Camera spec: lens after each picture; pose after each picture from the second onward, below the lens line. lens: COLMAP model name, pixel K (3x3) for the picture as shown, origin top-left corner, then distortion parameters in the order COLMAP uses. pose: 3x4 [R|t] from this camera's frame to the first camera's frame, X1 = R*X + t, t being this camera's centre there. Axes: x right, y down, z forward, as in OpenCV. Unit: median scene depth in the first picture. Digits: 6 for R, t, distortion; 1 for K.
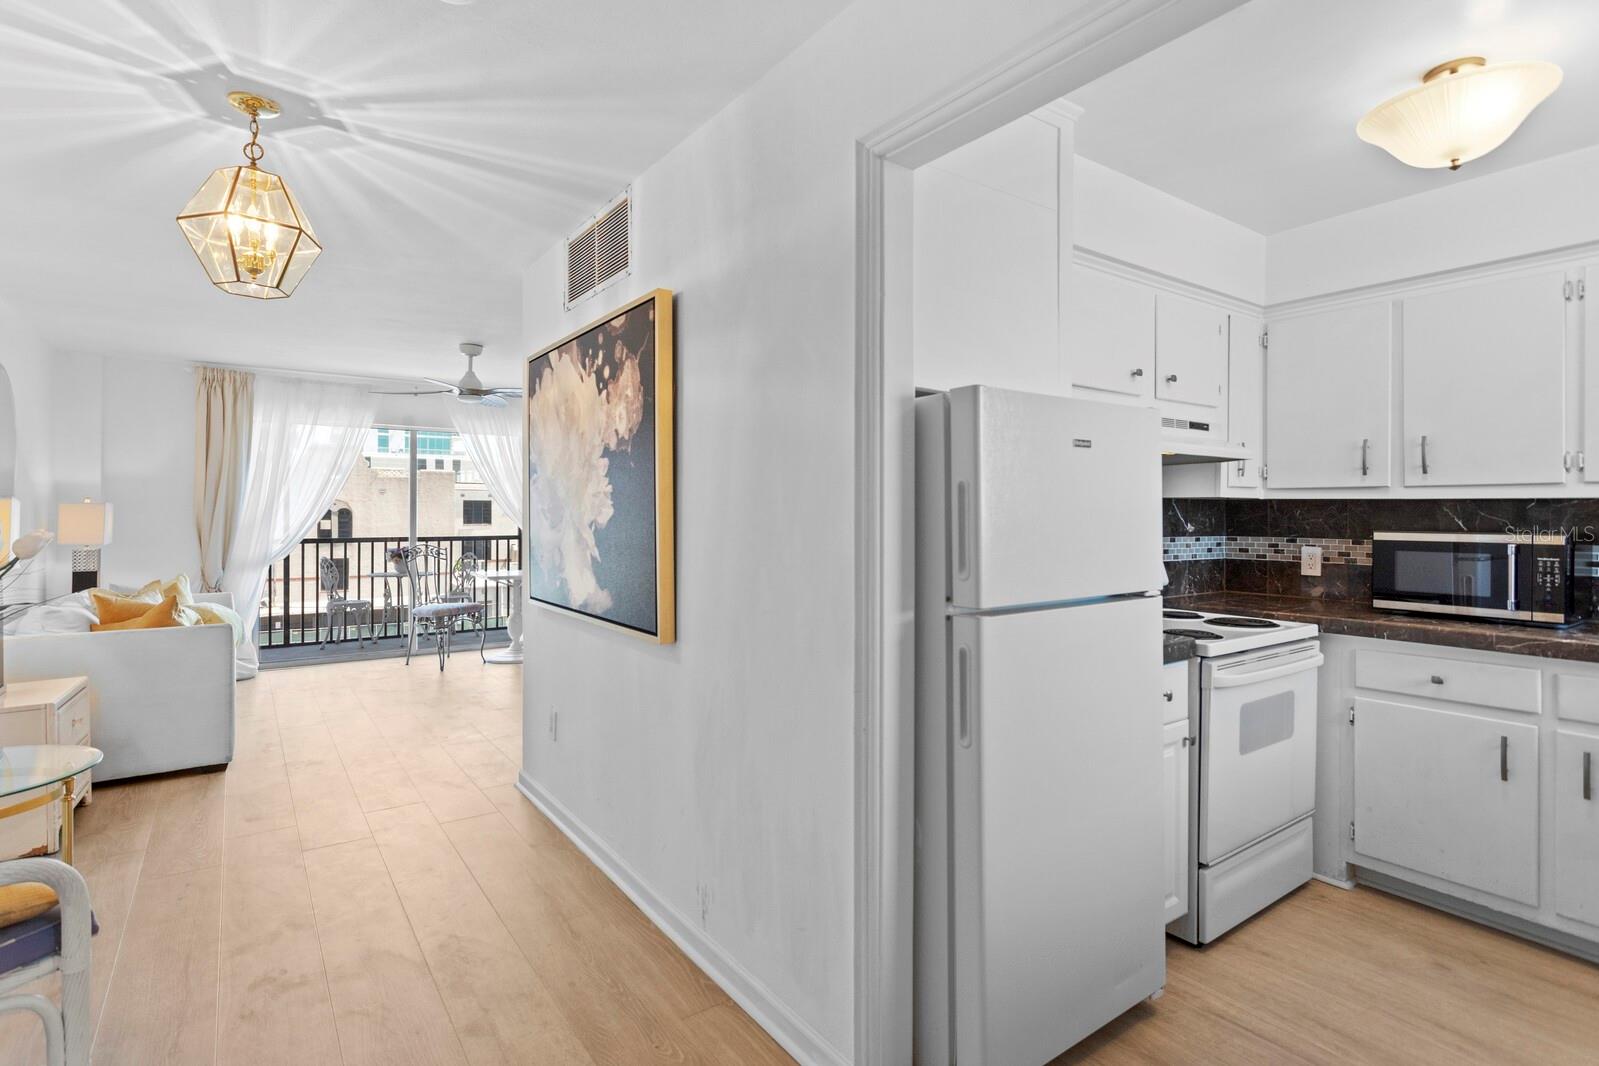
lens RADIAL K [[804.4, 0, 812.0], [0, 804.4, 508.5], [0, 0, 1]] dist [-0.013343, 0.005681]
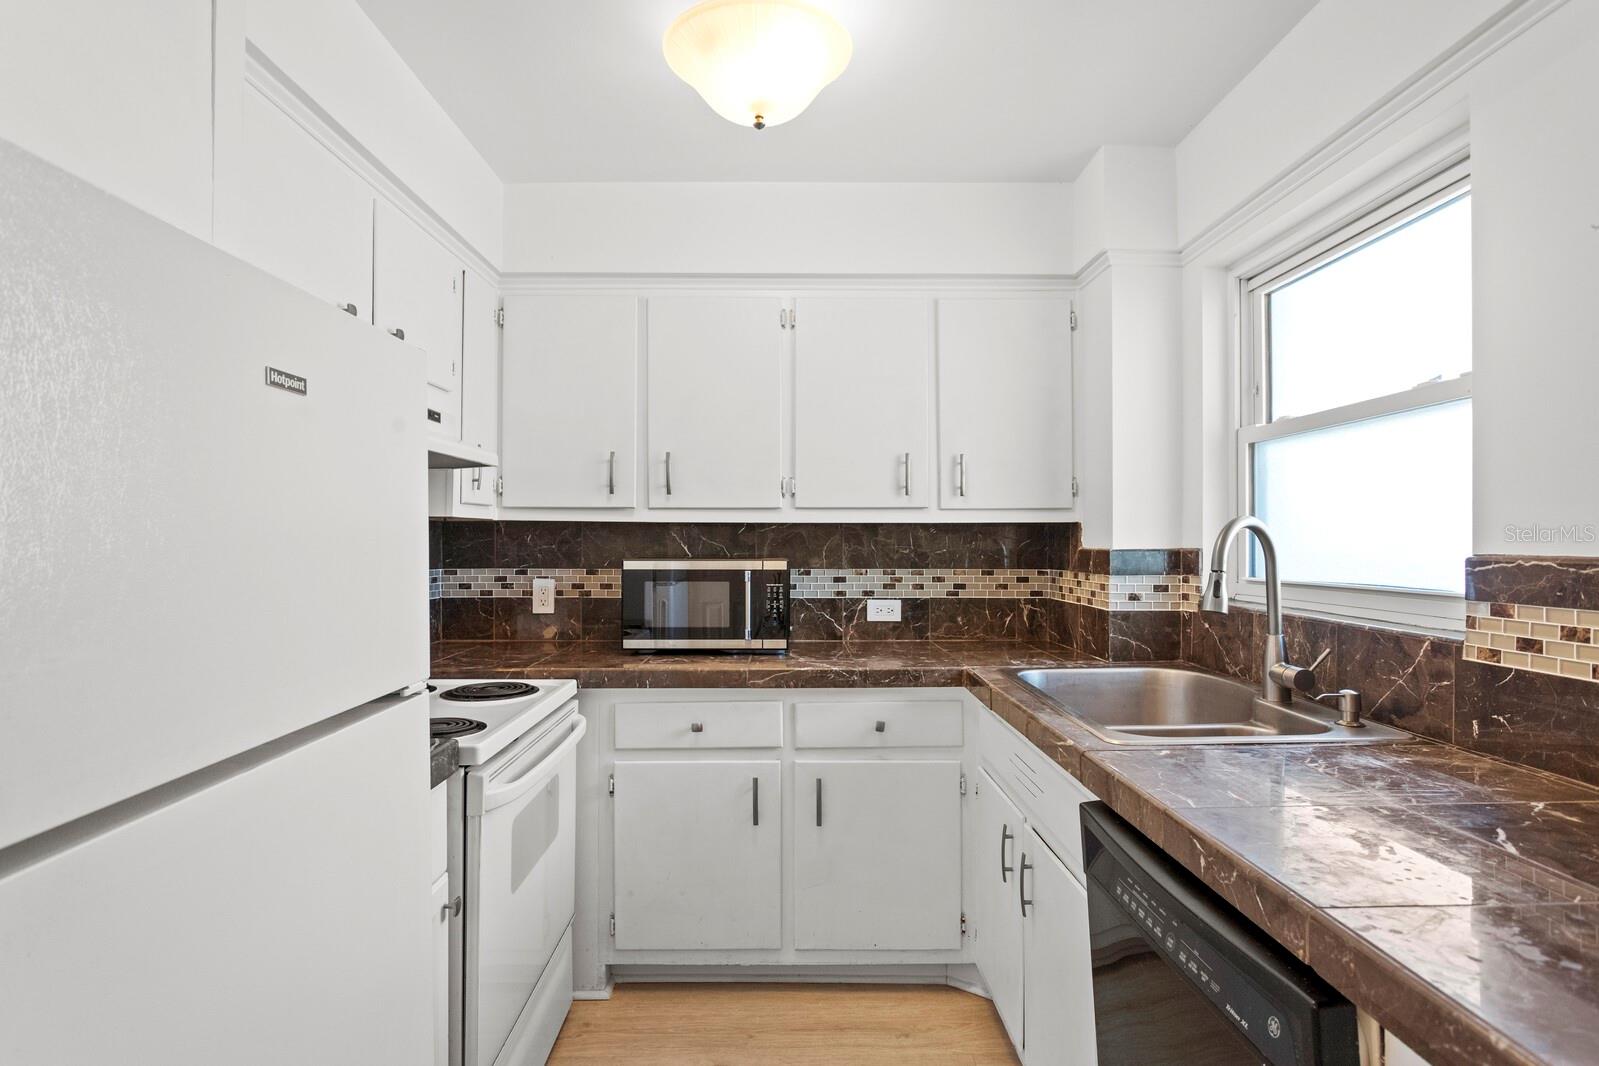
lens RADIAL K [[850.7, 0, 797.5], [0, 850.7, 532.5], [0, 0, 1]] dist [-0.015000, -0.000147]
pose [[0.592107, 0.003755, 0.805851, 0.084902], [-0.002885, 0.999993, -0.002540, 0.001338], [-0.805854, -0.000821, 0.592113, 0.328870]]
